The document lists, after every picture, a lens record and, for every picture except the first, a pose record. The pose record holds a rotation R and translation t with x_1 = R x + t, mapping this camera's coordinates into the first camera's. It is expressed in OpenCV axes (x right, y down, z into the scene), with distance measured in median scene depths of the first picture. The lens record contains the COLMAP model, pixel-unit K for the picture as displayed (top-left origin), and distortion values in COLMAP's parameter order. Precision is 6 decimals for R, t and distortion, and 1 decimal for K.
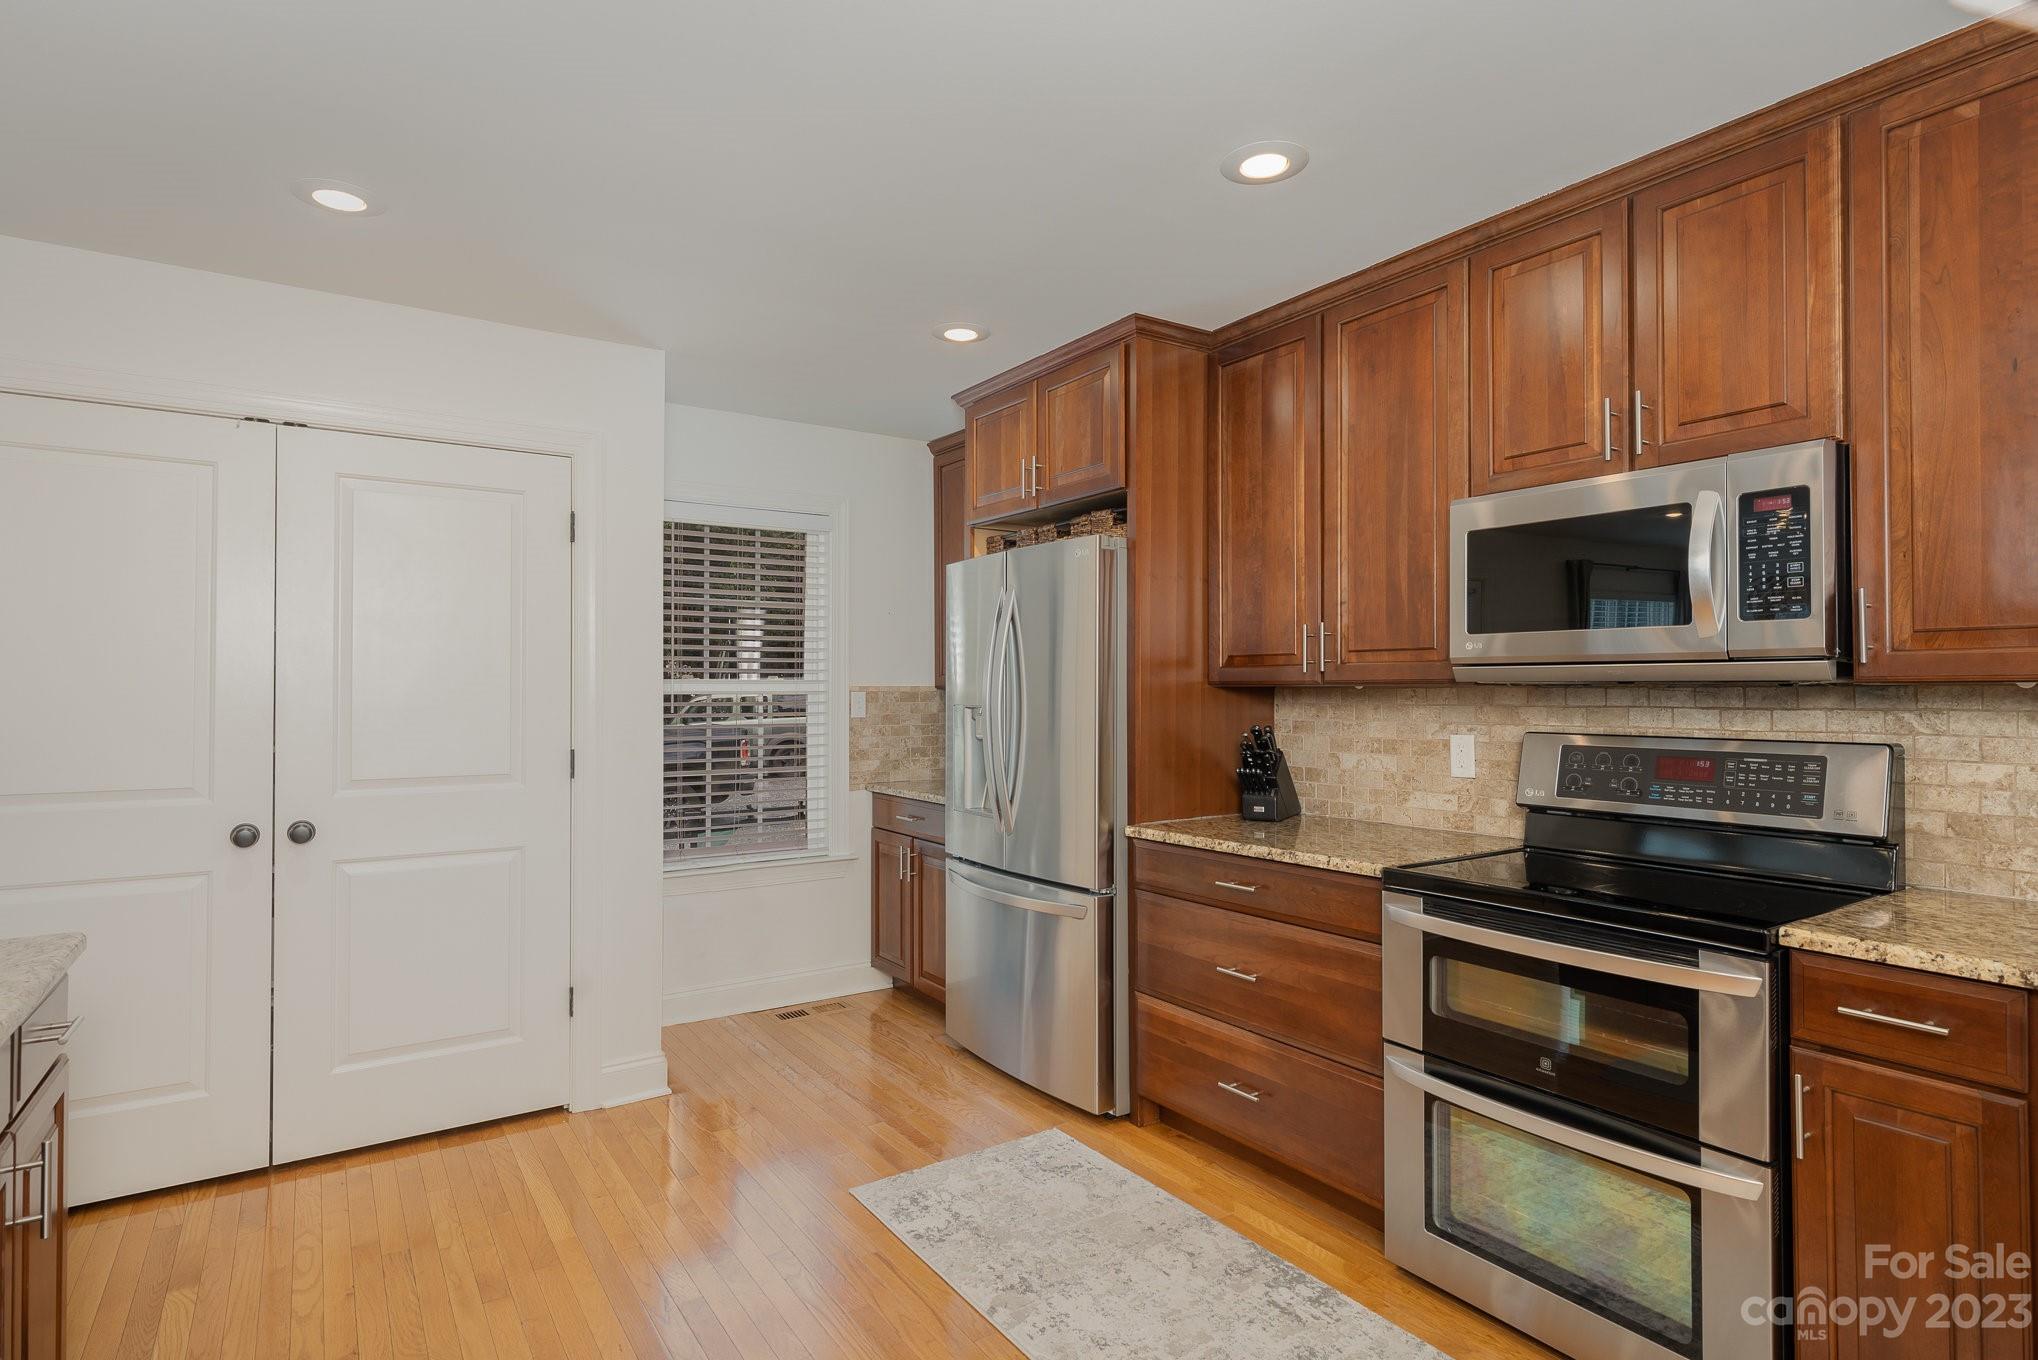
lens RADIAL K [[1037.7, 0, 1023.2], [0, 1037.7, 683.5], [0, 0, 1]] dist [0.002485, -0.000271]
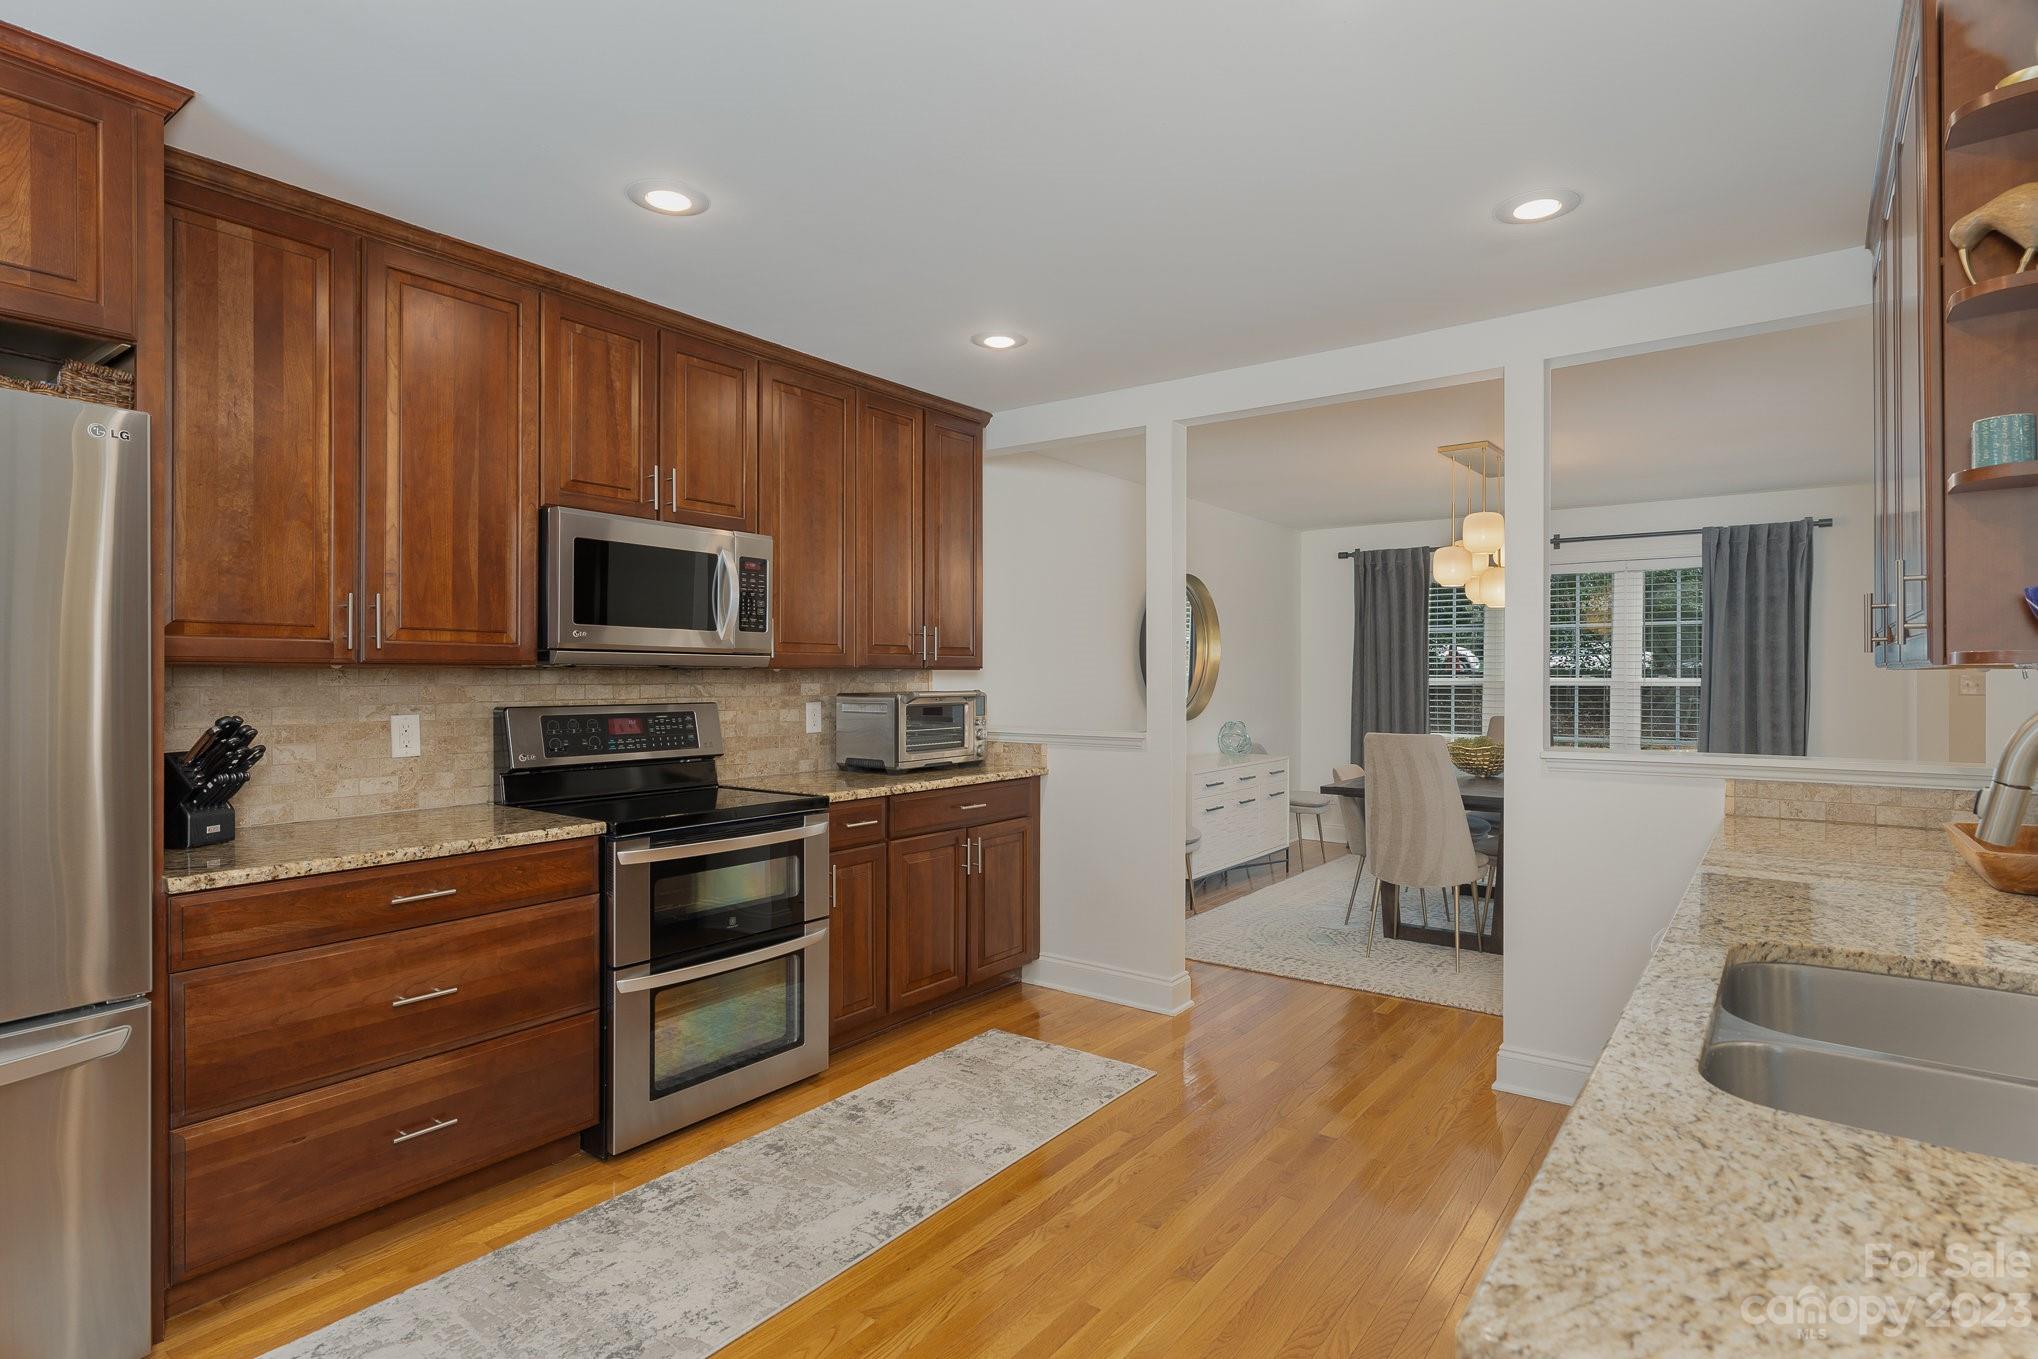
lens RADIAL K [[1037.7, 0, 1007.7], [0, 1037.7, 684.8], [0, 0, 1]] dist [0.002485, -0.000271]
pose [[-0.312758, -0.006810, 0.949808, -0.515740], [-0.007905, 0.999958, 0.004566, 0.007768], [-0.949800, -0.006080, -0.312799, 0.543446]]
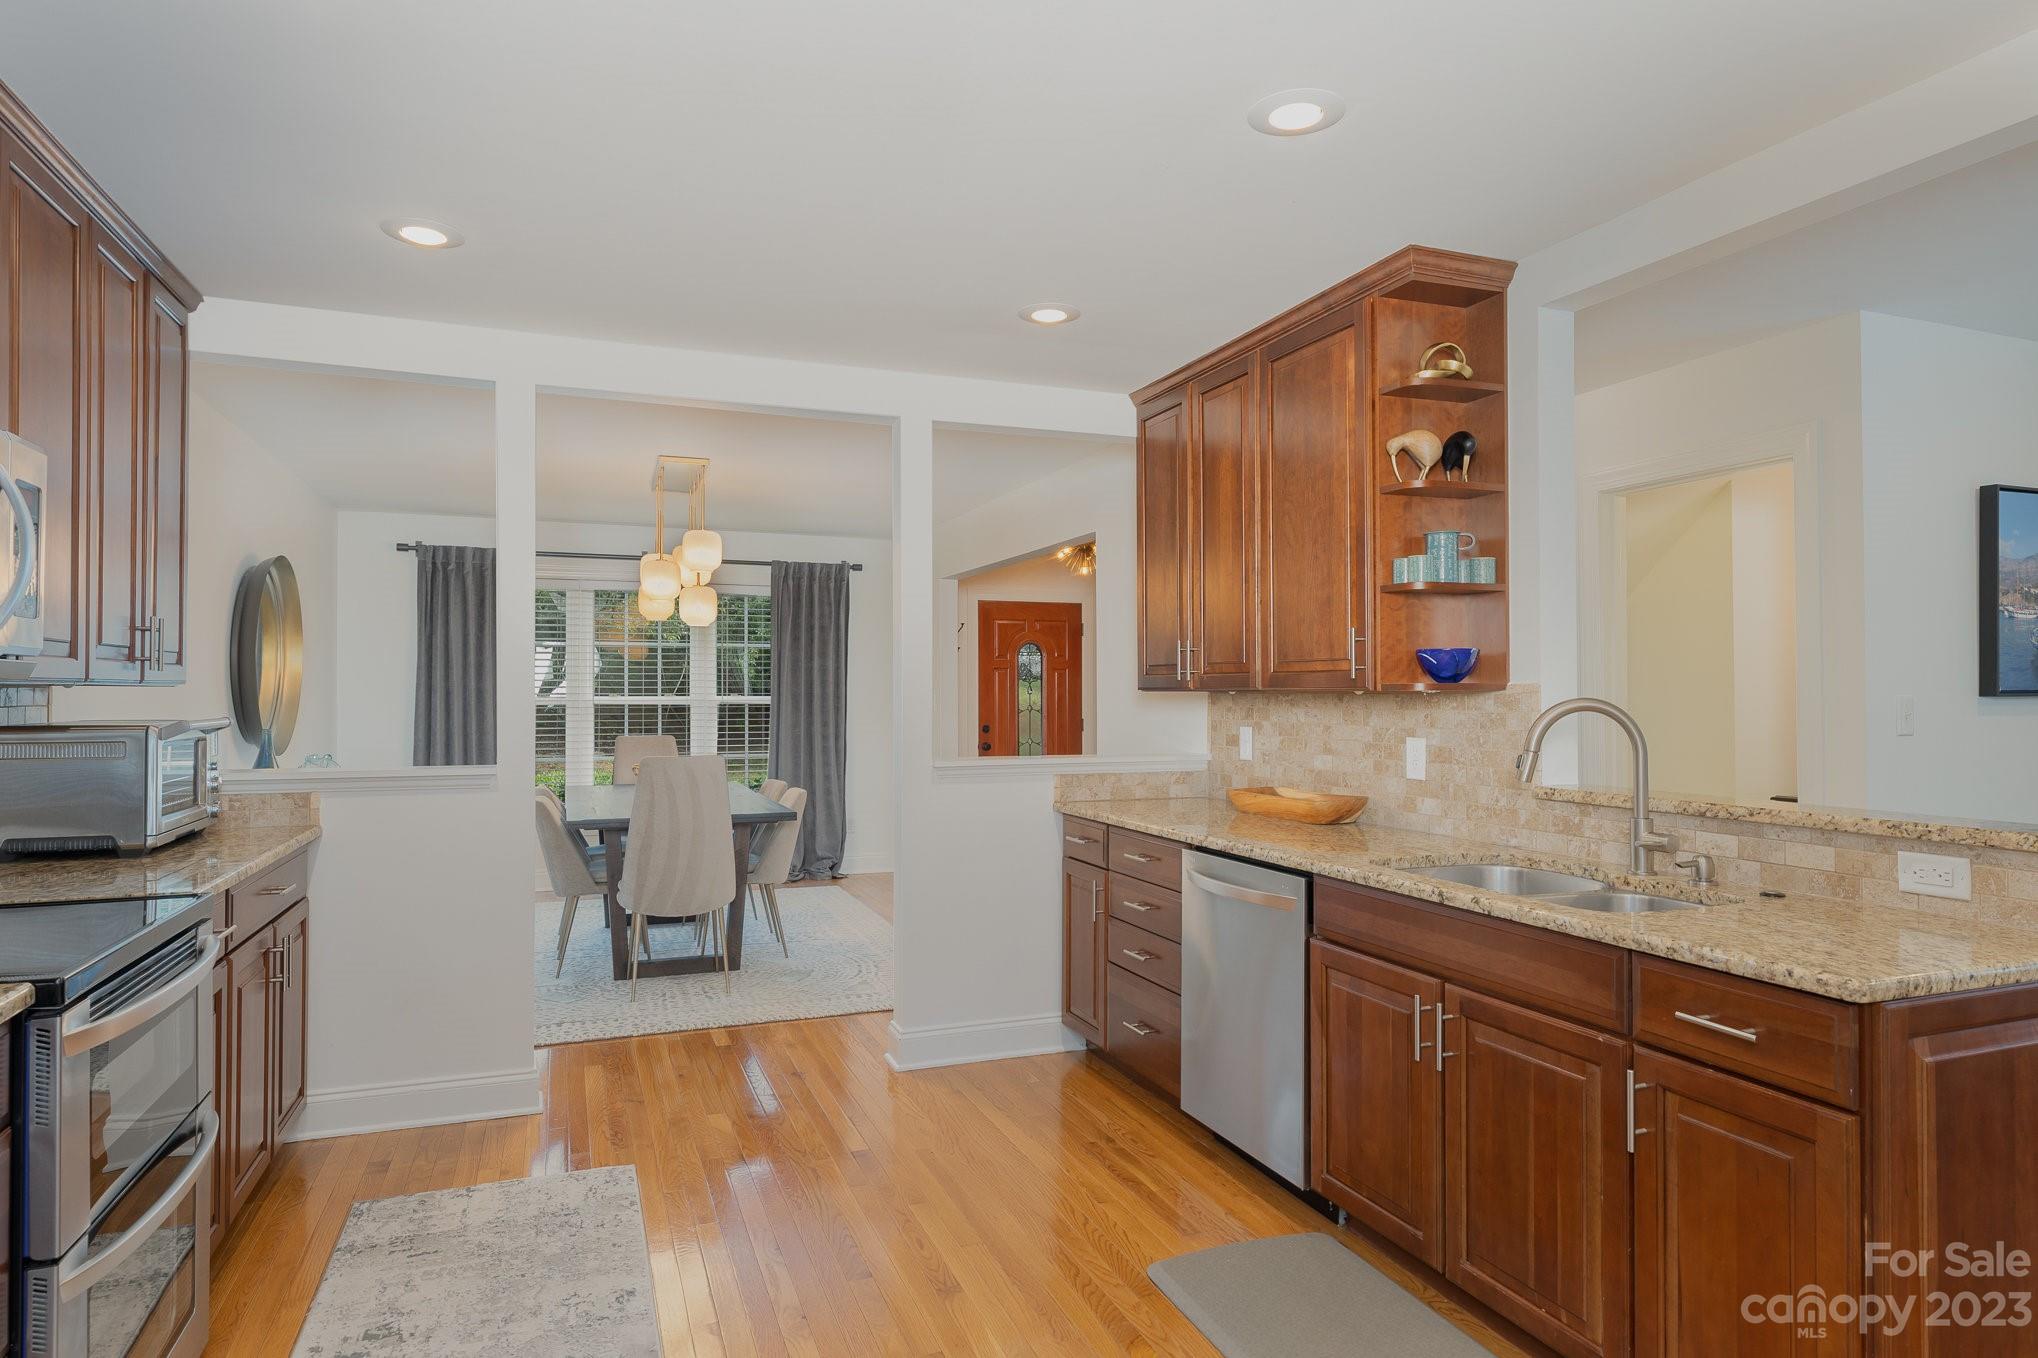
lens RADIAL K [[1175.1, 0, 1031.9], [0, 1175.1, 681.8], [0, 0, 1]] dist [0.003350, -0.000463]
pose [[-0.972703, 0.003472, 0.232028, -0.214600], [-0.000867, 0.999827, -0.018594, 0.008484], [-0.232052, -0.018287, -0.972531, 0.886107]]
